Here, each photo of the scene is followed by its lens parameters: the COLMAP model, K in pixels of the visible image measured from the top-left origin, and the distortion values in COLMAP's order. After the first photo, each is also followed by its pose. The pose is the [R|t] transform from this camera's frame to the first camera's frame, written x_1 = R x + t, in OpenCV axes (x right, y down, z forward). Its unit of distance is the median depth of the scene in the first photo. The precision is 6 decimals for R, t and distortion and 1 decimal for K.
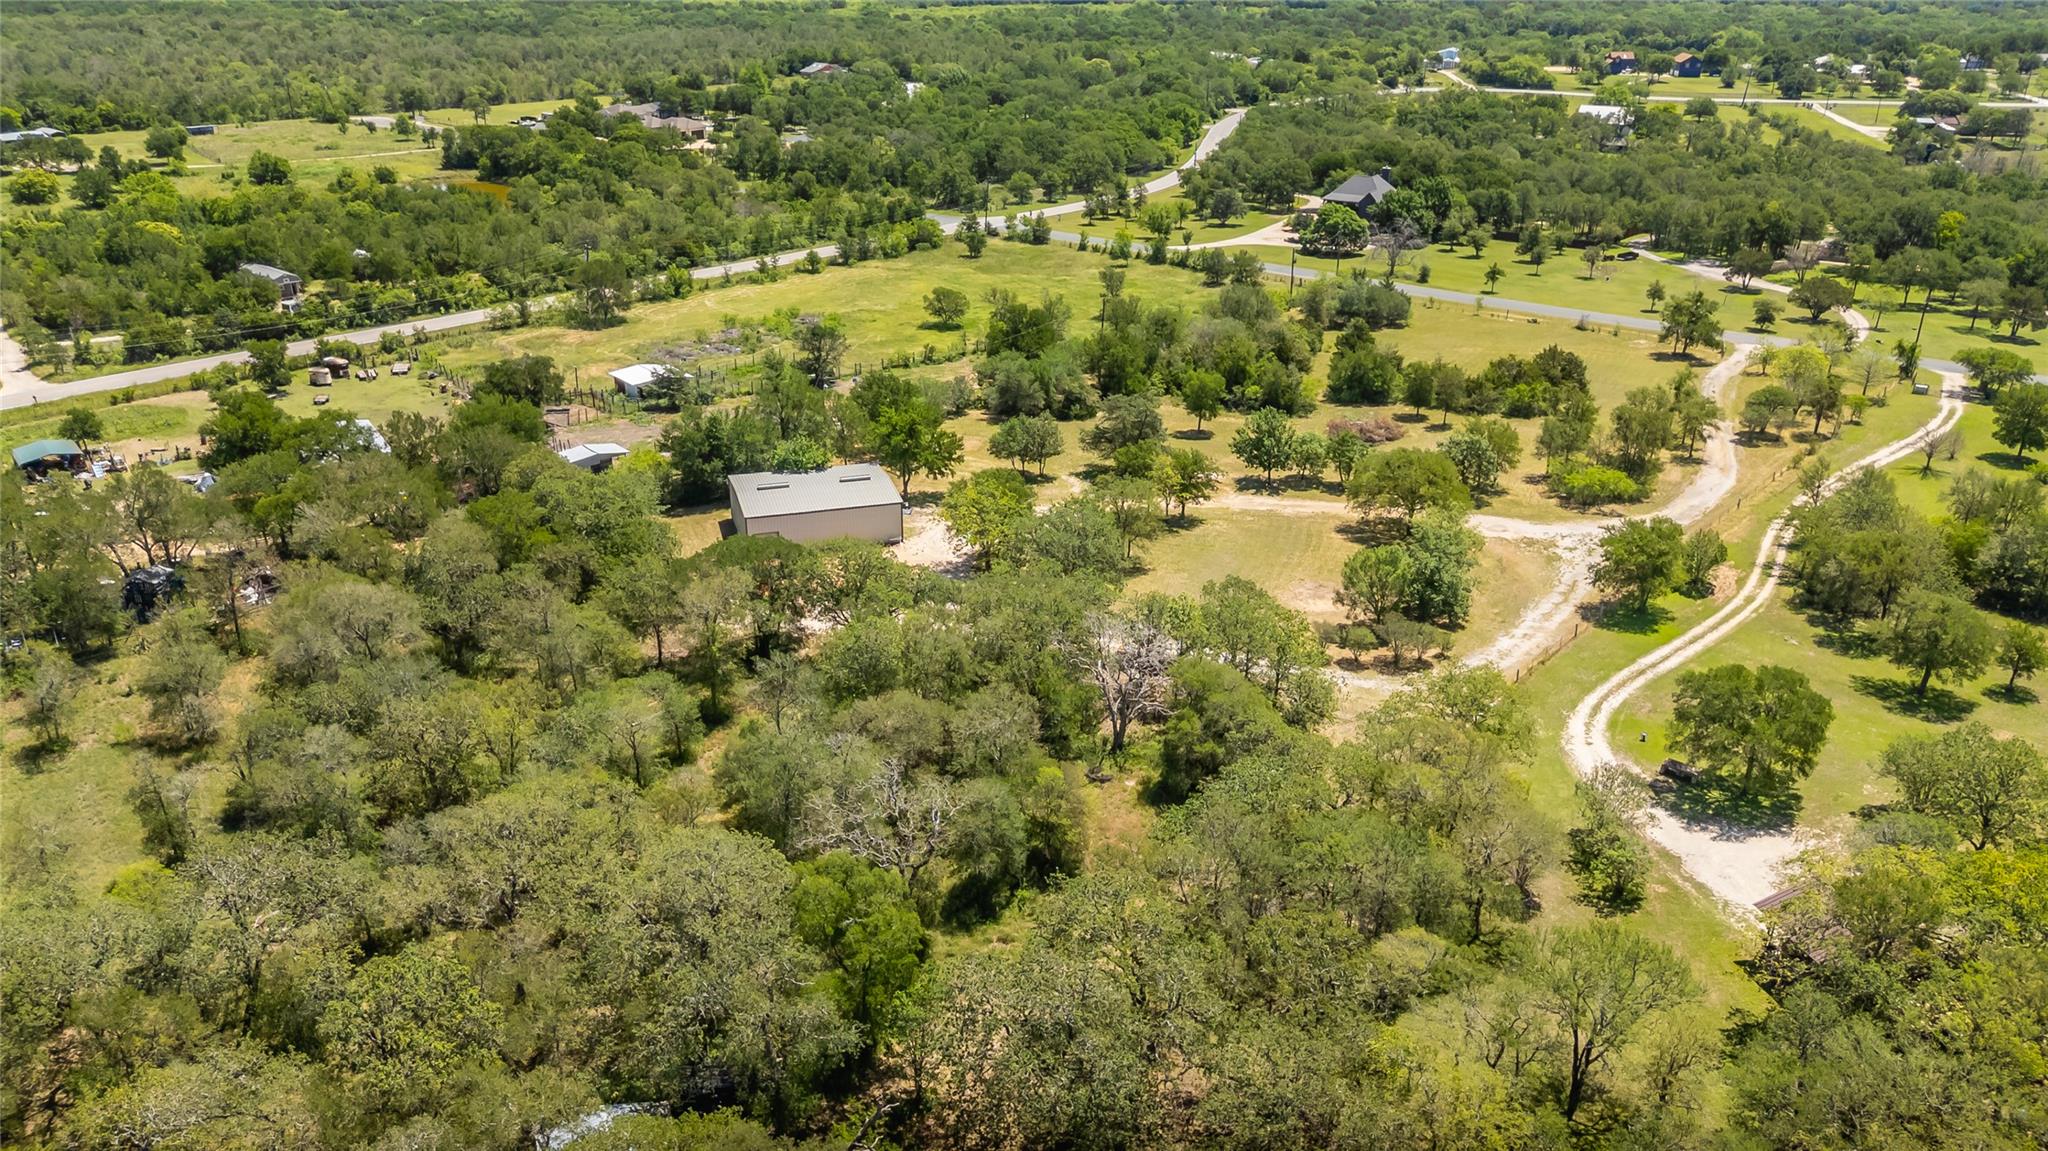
lens RADIAL K [[1590.0, 0, 1013.7], [0, 1590.0, 575.8], [0, 0, 1]] dist [0.083534, -0.073643]
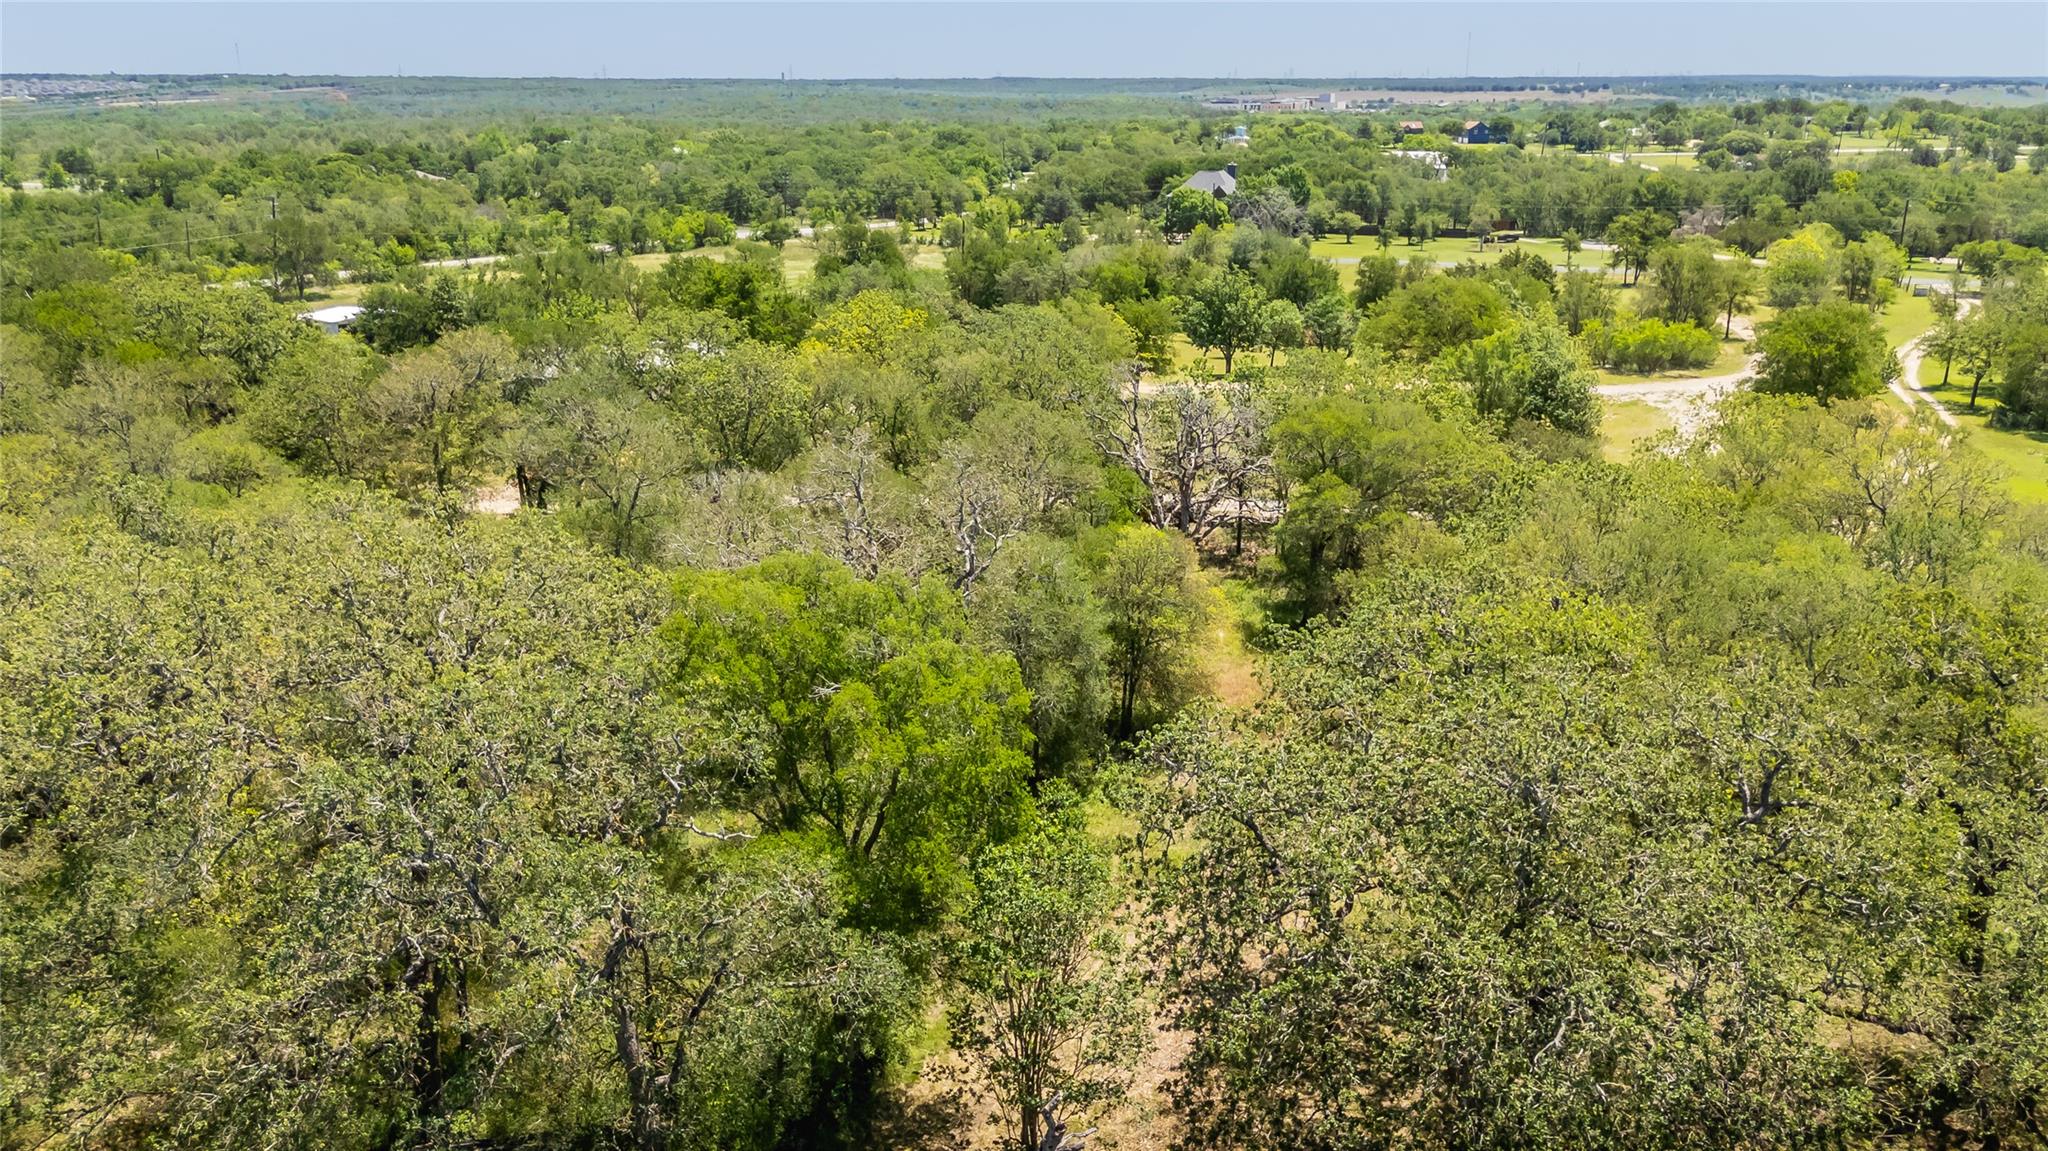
lens RADIAL K [[1621.1, 0, 1024.0], [0, 1621.1, 575.5], [0, 0, 1]] dist [0.080012, -0.068706]
pose [[0.987759, -0.059879, 0.144040, -0.048752], [0.074747, 0.992163, -0.100129, 0.101801], [-0.136916, 0.109670, 0.984493, 0.271216]]
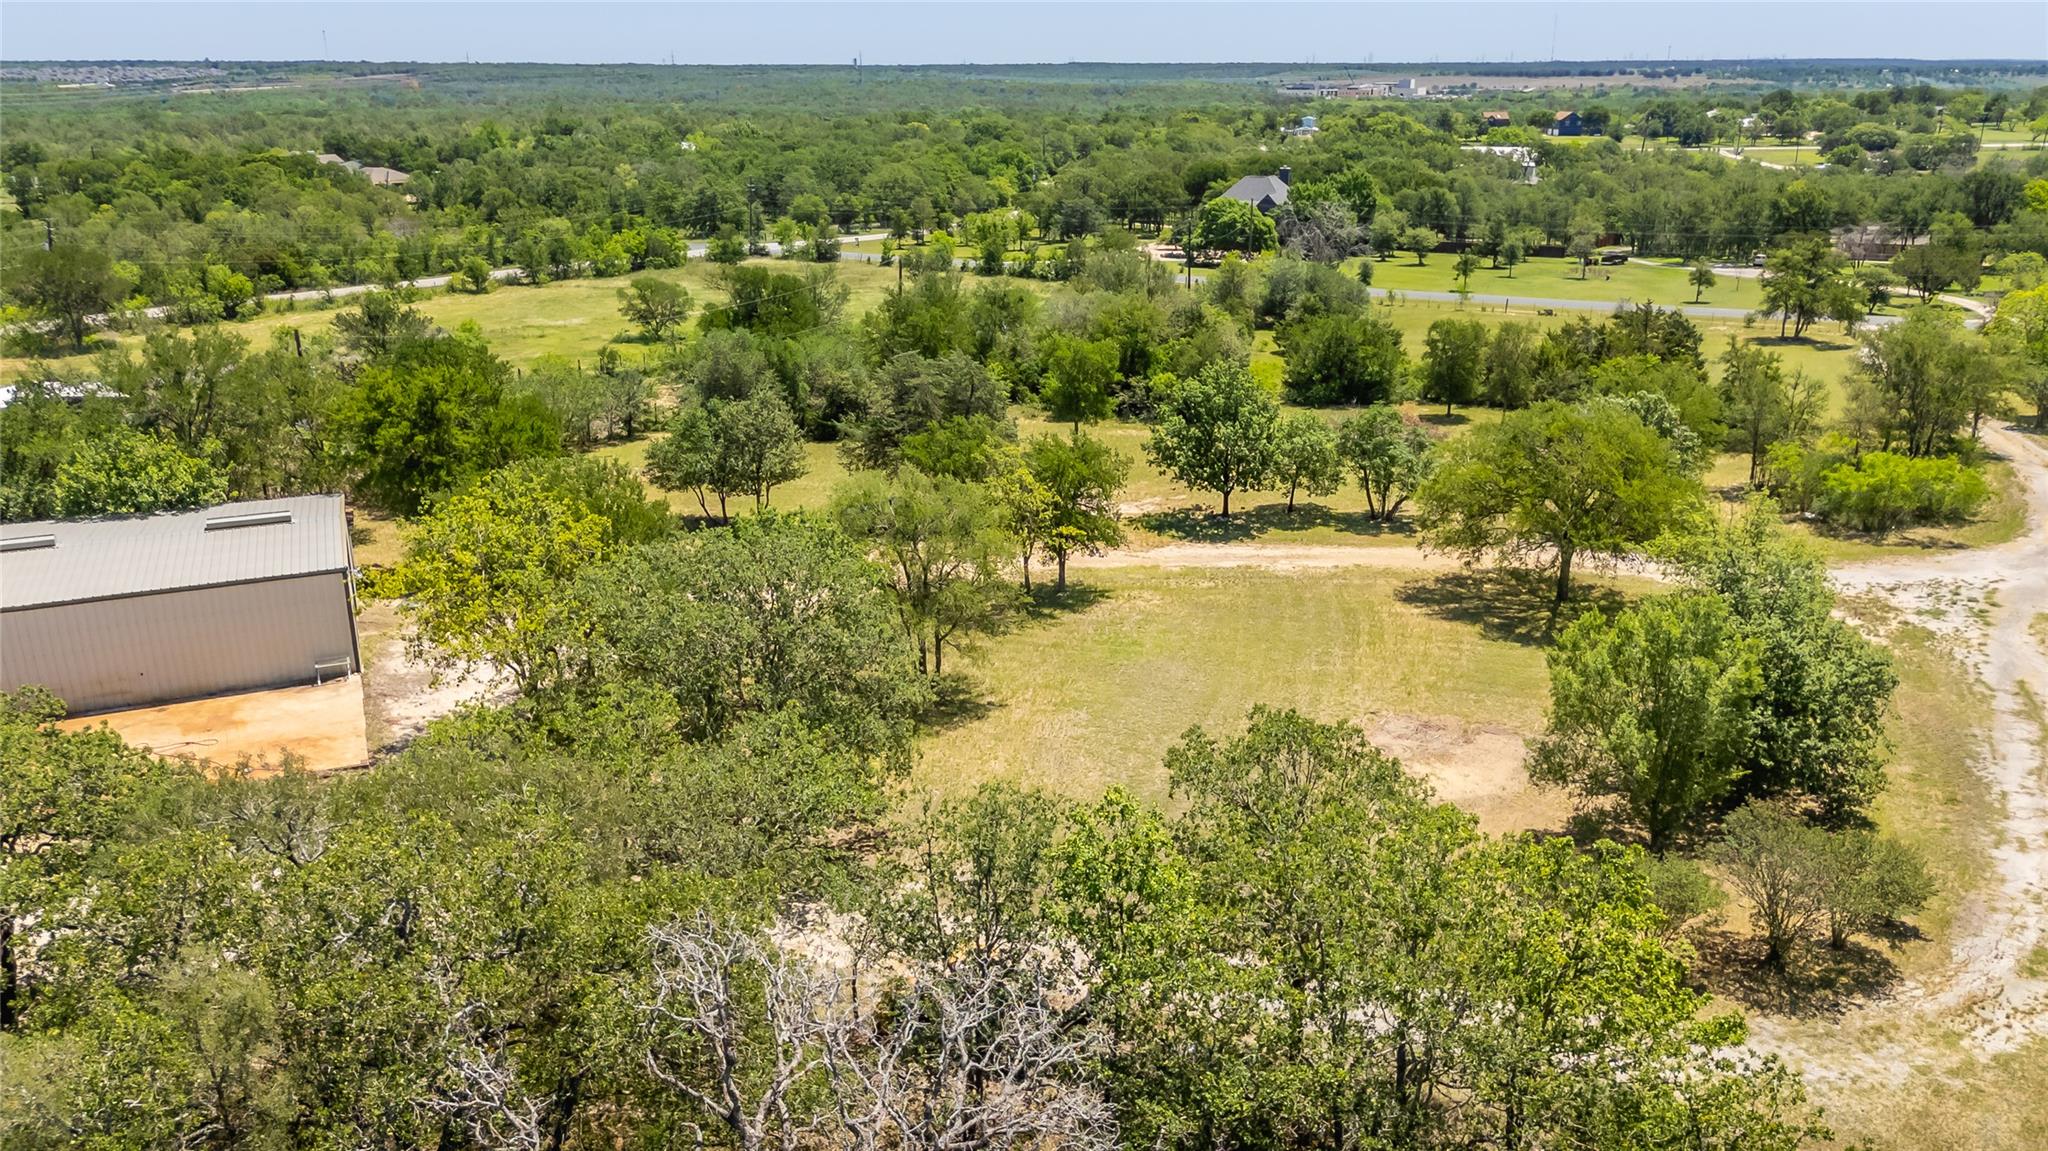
lens RADIAL K [[1590.0, 0, 1013.7], [0, 1590.0, 575.8], [0, 0, 1]] dist [0.083534, -0.073643]
pose [[0.994726, -0.045932, 0.091714, 0.046997], [0.054202, 0.994482, -0.089823, -0.000110], [-0.087082, 0.094320, 0.991726, 0.505700]]
